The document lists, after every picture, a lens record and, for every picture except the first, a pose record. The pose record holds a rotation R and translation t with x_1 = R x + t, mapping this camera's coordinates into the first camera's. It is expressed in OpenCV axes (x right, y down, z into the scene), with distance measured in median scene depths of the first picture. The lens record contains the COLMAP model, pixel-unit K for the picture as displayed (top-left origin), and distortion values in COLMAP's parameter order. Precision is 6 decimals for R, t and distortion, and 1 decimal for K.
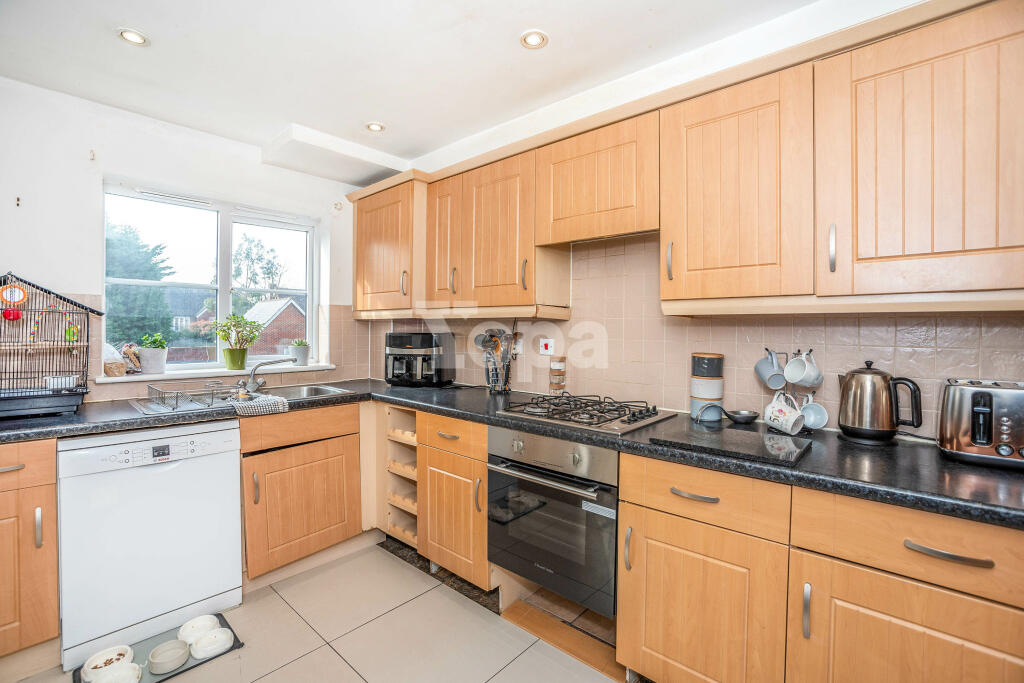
lens RADIAL K [[466.6, 0, 507.7], [0, 466.6, 345.0], [0, 0, 1]] dist [0.001326, 0.000461]
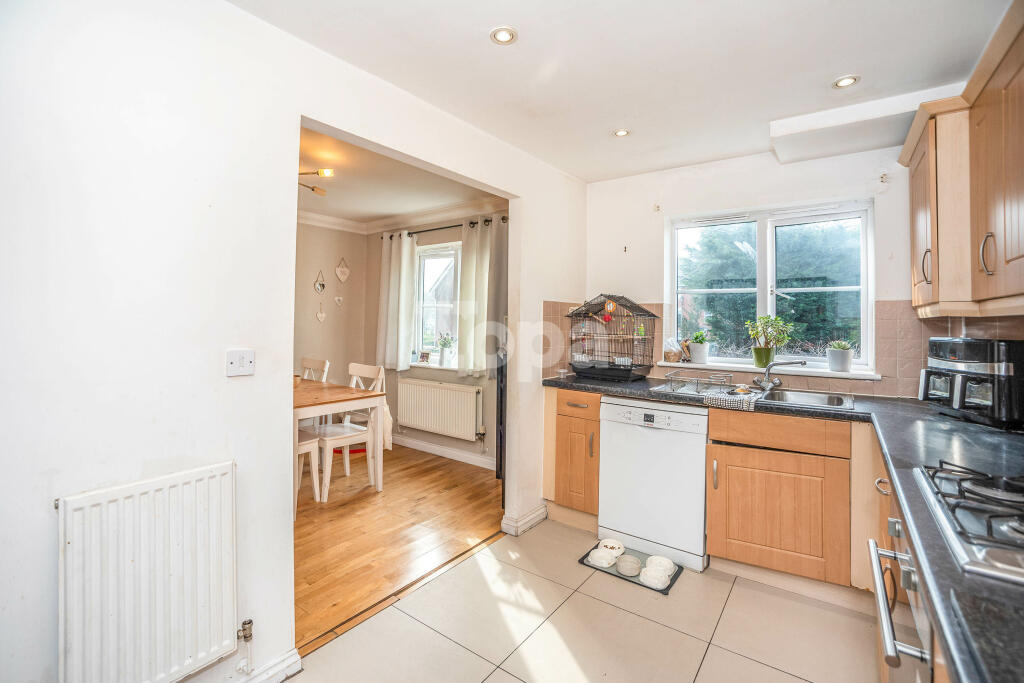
lens RADIAL K [[458.2, 0, 509.1], [0, 458.2, 323.6], [0, 0, 1]] dist [-0.001255, -0.000223]
pose [[0.122833, -0.000488, -0.992427, 0.472769], [-0.042109, 0.999097, -0.005703, -0.020174], [0.991534, 0.042491, 0.122701, 0.375729]]
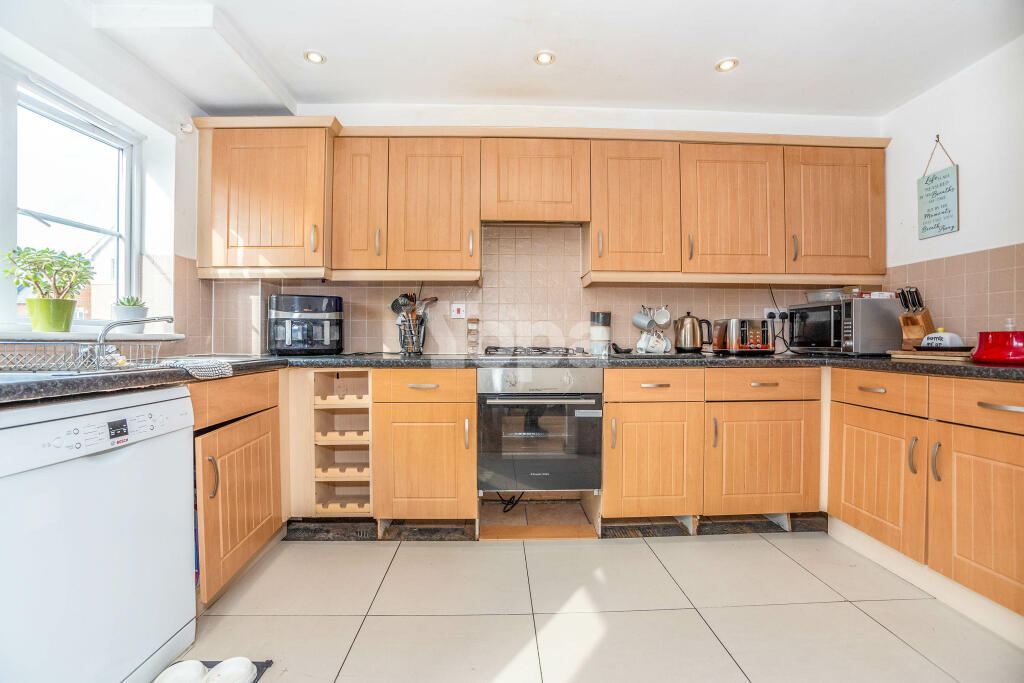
lens RADIAL K [[440.5, 0, 507.8], [0, 440.5, 339.3], [0, 0, 1]] dist [-0.001964, -0.000169]
pose [[0.720376, -0.007197, 0.693546, -0.690509], [0.033017, 0.999168, -0.023925, 0.121647], [-0.692797, 0.040134, 0.720015, 0.169882]]
